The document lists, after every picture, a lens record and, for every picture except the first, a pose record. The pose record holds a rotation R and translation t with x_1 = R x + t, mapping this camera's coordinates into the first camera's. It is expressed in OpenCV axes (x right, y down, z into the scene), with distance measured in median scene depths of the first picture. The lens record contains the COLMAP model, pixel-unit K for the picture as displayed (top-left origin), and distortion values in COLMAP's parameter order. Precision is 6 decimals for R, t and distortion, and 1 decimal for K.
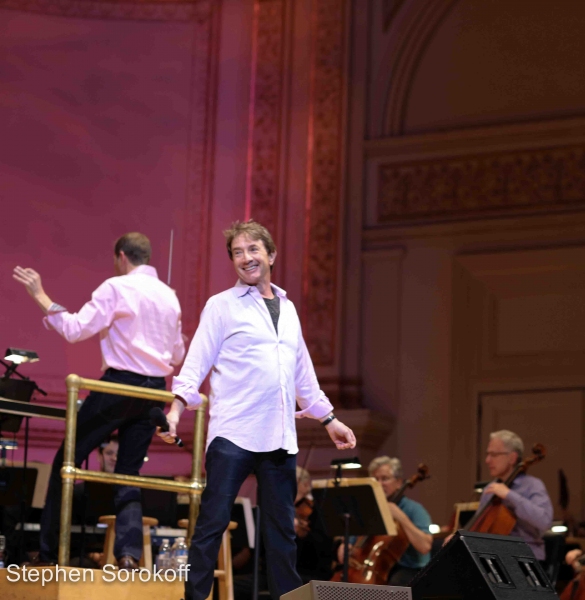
lens RADIAL K [[2020.0, 0, 433.0], [0, 2020.0, 299.3], [0, 0, 1]] dist [-0.040613, -1.147051]
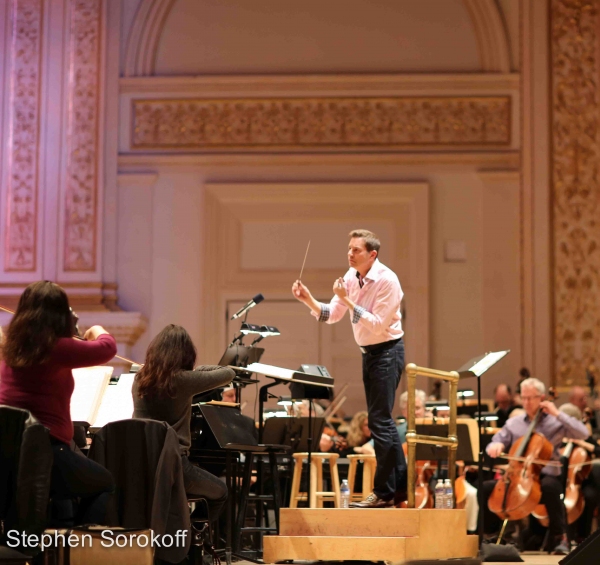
lens RADIAL K [[1876.1, 0, 349.9], [0, 1876.1, 283.4], [0, 0, 1]] dist [-0.234624, 1.923147]
pose [[0.932008, 0.026240, 0.361486, -0.301394], [-0.055485, 0.995949, 0.070761, -0.044998], [-0.358165, -0.086007, 0.929688, -0.054770]]
